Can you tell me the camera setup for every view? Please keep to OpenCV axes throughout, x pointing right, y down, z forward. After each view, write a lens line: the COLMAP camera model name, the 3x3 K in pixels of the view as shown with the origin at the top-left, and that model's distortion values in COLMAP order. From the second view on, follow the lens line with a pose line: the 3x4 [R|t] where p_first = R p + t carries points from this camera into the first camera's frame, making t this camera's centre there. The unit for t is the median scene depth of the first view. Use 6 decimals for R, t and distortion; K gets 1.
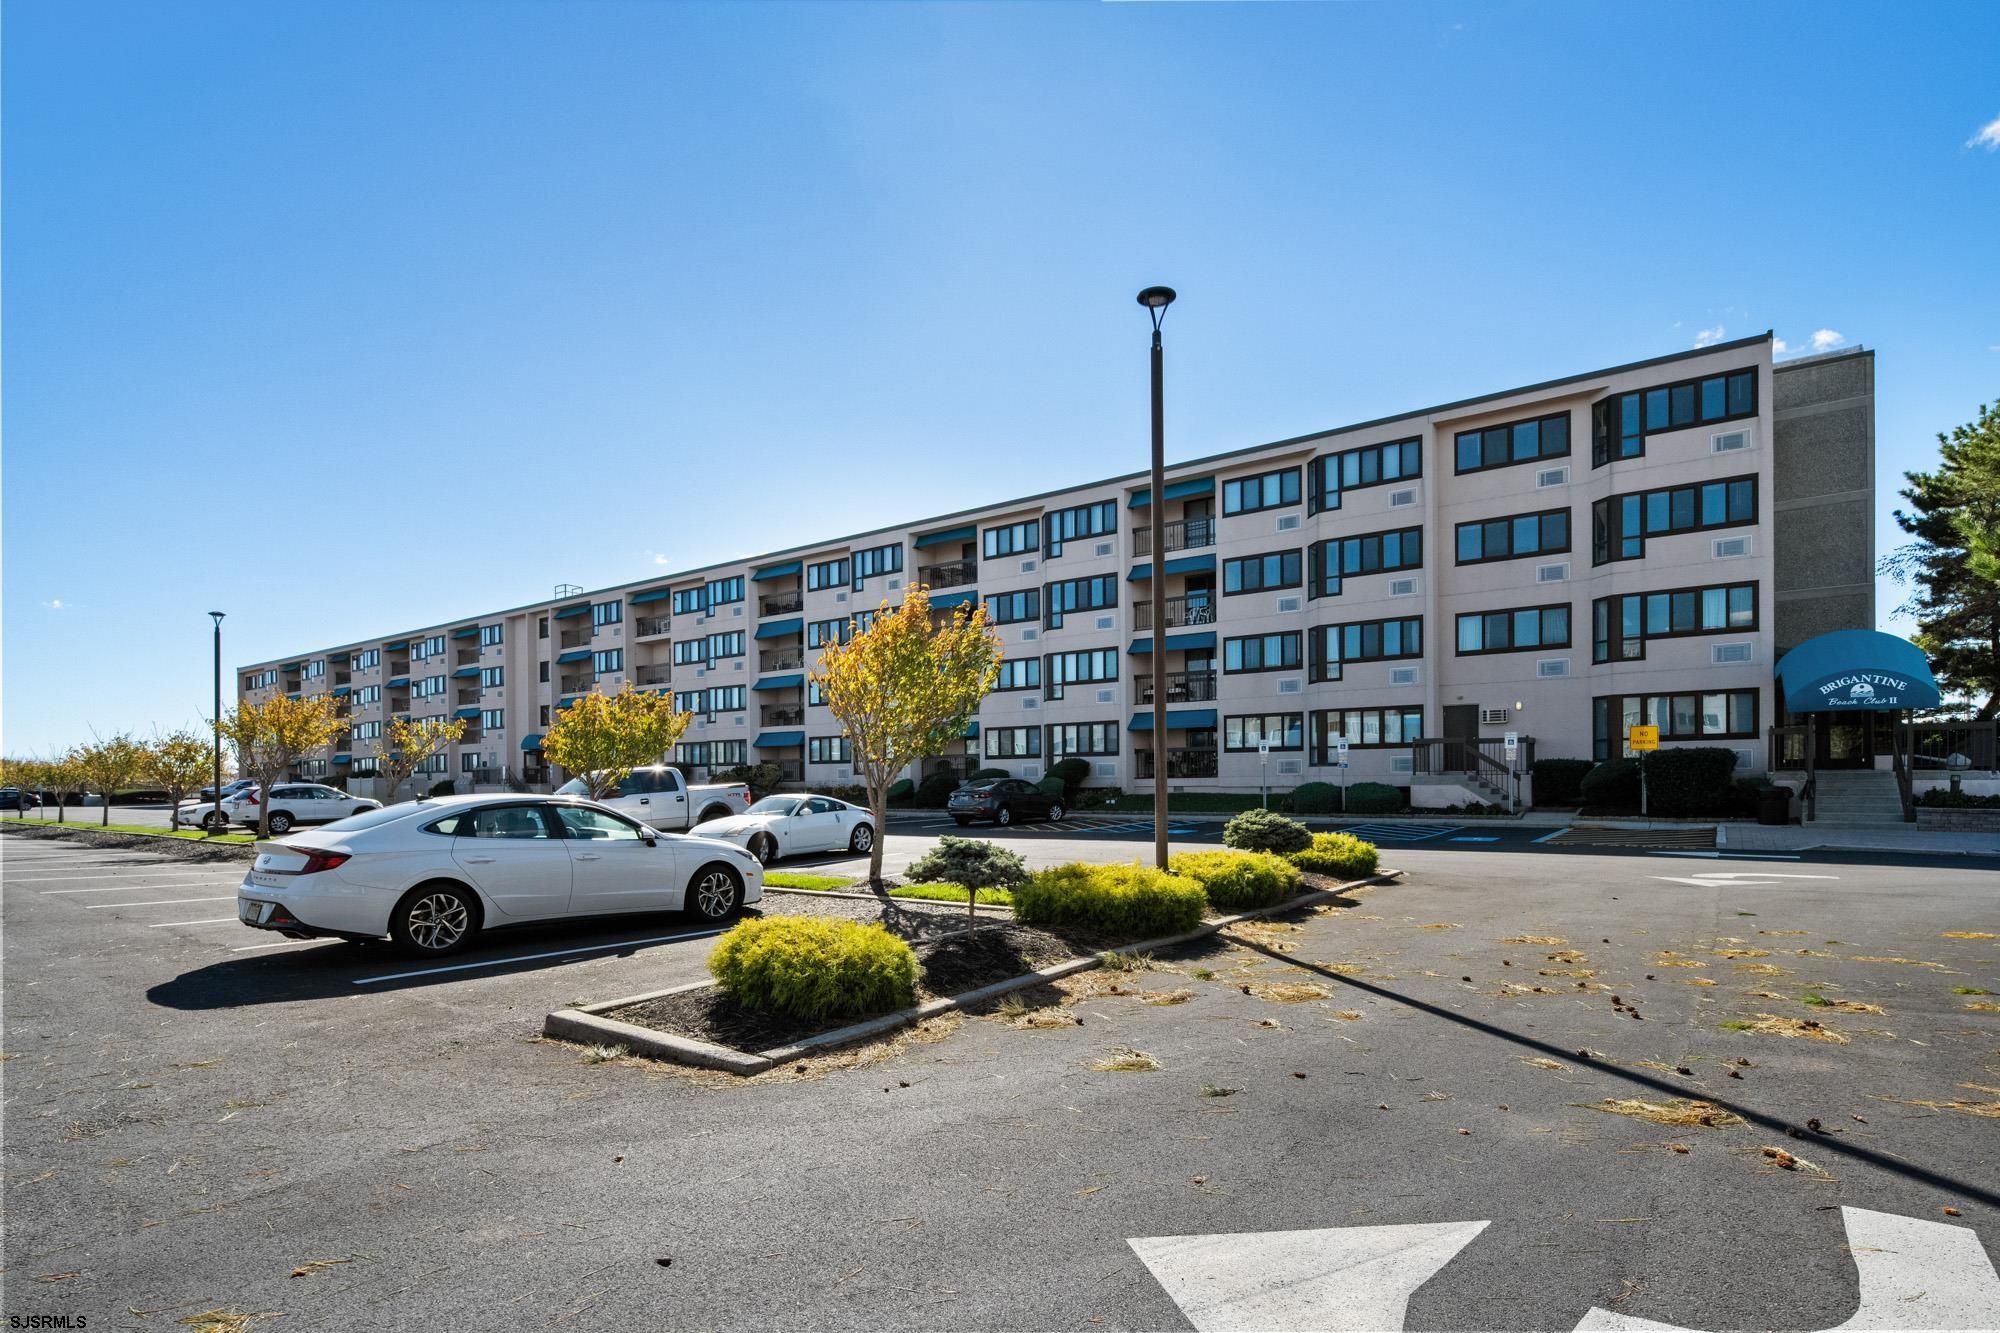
lens RADIAL K [[971.9, 0, 1000.4], [0, 971.9, 789.8], [0, 0, 1]] dist [0.000978, -0.001900]
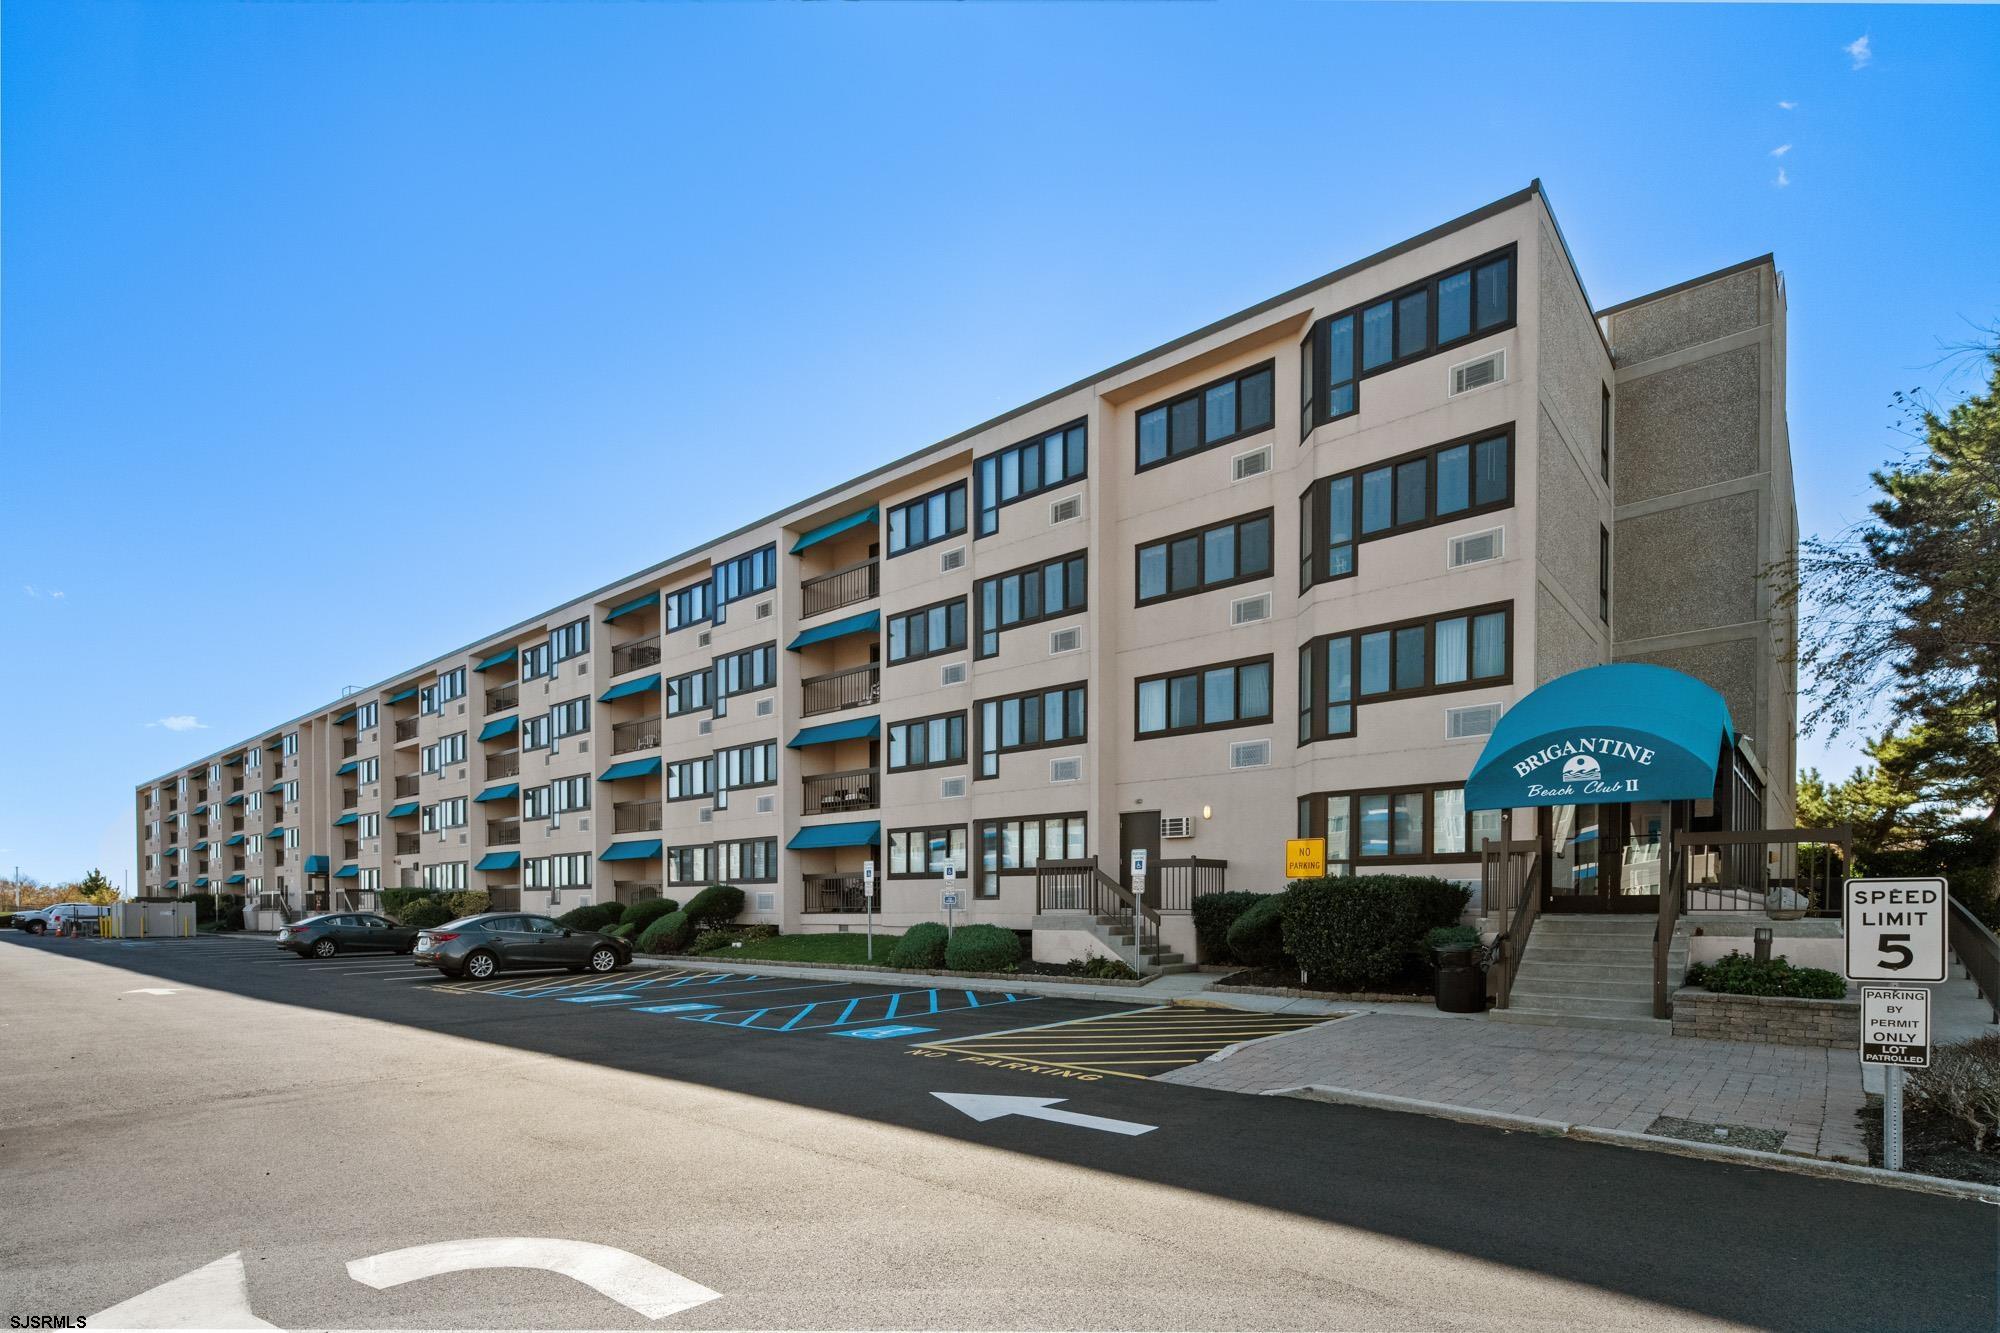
lens RADIAL K [[978.3, 0, 1001.4], [0, 978.3, 925.8], [0, 0, 1]] dist [-0.001089, -0.000219]
pose [[0.997389, 0.011184, -0.071339, 0.426540], [-0.010673, 0.999915, 0.007536, -0.011513], [0.071418, -0.006755, 0.997424, 0.309111]]
